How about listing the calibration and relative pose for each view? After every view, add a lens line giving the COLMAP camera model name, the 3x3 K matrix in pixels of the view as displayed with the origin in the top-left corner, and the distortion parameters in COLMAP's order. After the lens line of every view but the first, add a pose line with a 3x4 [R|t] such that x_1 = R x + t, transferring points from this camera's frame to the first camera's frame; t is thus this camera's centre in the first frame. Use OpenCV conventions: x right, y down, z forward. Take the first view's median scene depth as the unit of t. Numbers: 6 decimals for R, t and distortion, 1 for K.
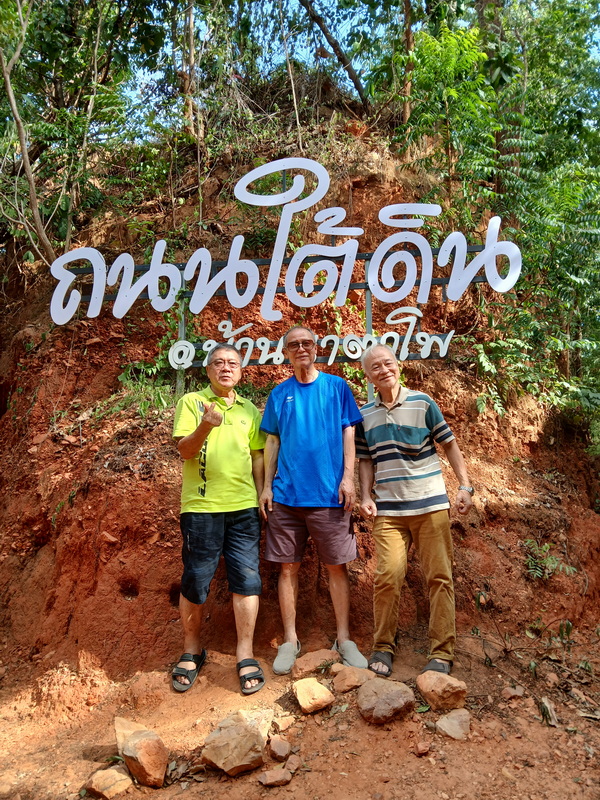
lens RADIAL K [[642.6, 0, 306.4], [0, 642.6, 400.8], [0, 0, 1]] dist [0.082182, -0.172137]
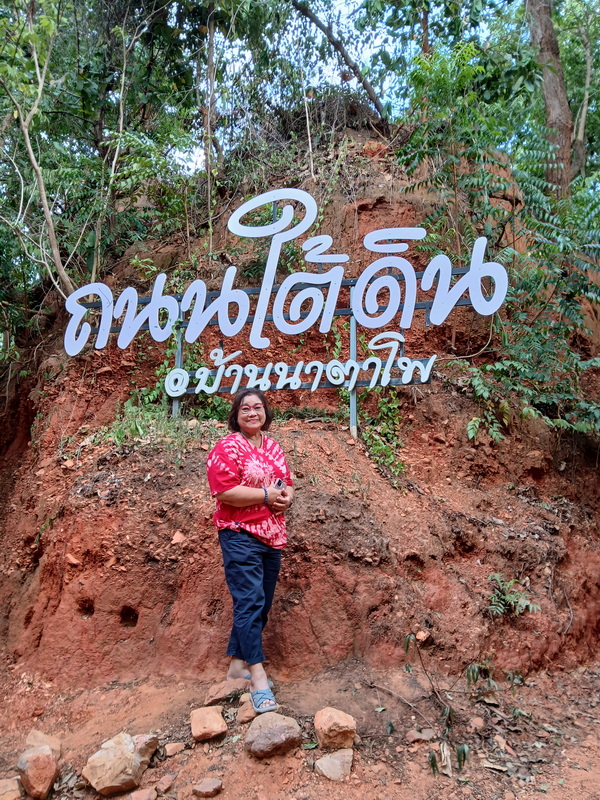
lens RADIAL K [[644.4, 0, 304.7], [0, 644.4, 400.8], [0, 0, 1]] dist [0.081941, -0.180879]
pose [[0.986199, -0.007426, -0.165397, 0.187011], [0.005068, 0.999879, -0.014676, -0.025162], [0.165486, 0.013636, 0.986118, -0.001811]]
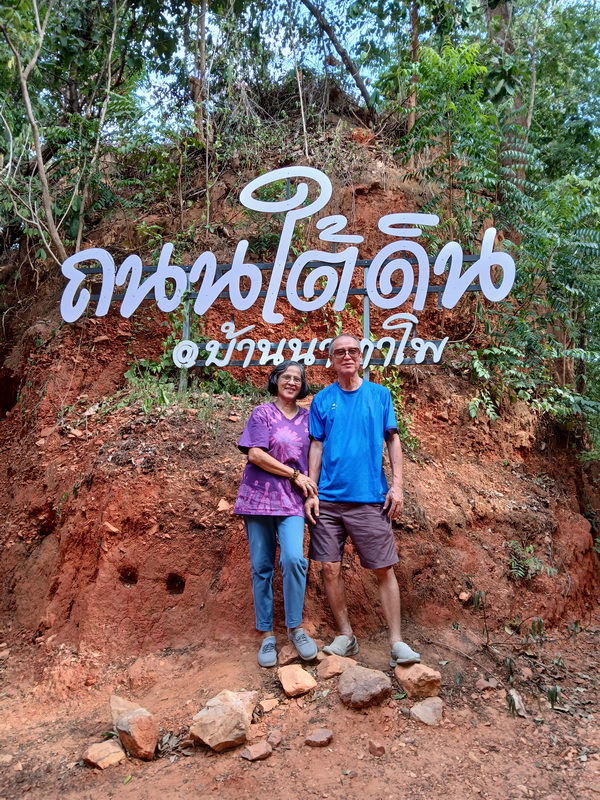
lens RADIAL K [[642.6, 0, 306.4], [0, 642.6, 400.8], [0, 0, 1]] dist [0.082182, -0.172137]
pose [[0.999634, 0.024628, -0.011234, 0.014885], [-0.024585, 0.999690, 0.003997, -0.005457], [0.011329, -0.003720, 0.999929, -0.035632]]
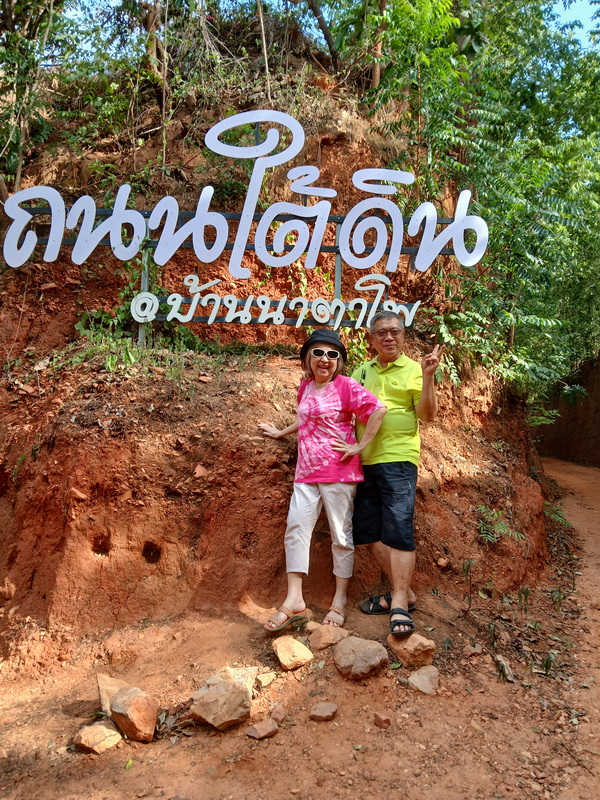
lens RADIAL K [[644.4, 0, 304.7], [0, 644.4, 400.8], [0, 0, 1]] dist [0.081941, -0.180879]
pose [[0.992500, 0.045818, 0.113338, -0.059225], [-0.054102, 0.995999, 0.071129, -0.013831], [-0.109625, -0.076728, 0.991007, -0.003962]]
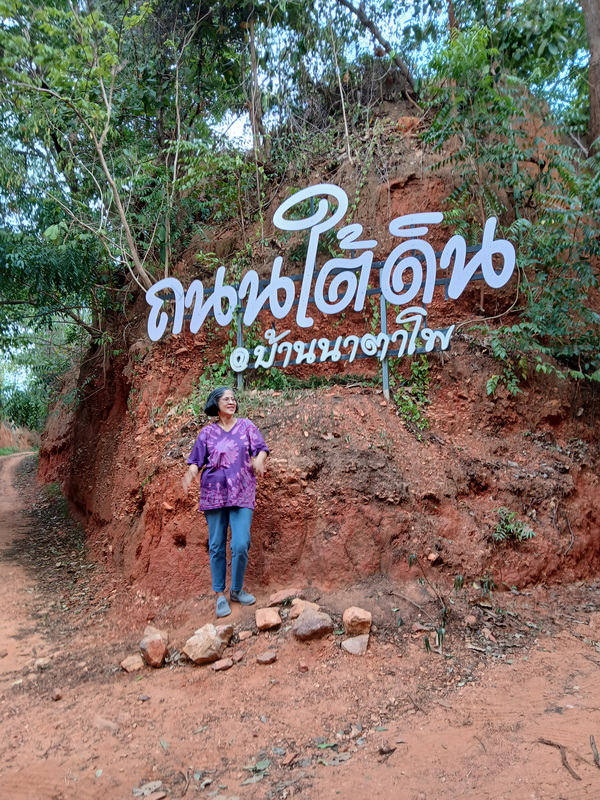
lens RADIAL K [[652.7, 0, 300.0], [0, 652.7, 400.0], [0, 0, 1]] dist [0.155696, -0.433165]
pose [[0.953457, -0.042497, -0.298519, 0.300941], [0.066586, 0.995252, 0.070989, -0.075621], [0.294085, -0.087562, 0.951760, -0.193634]]
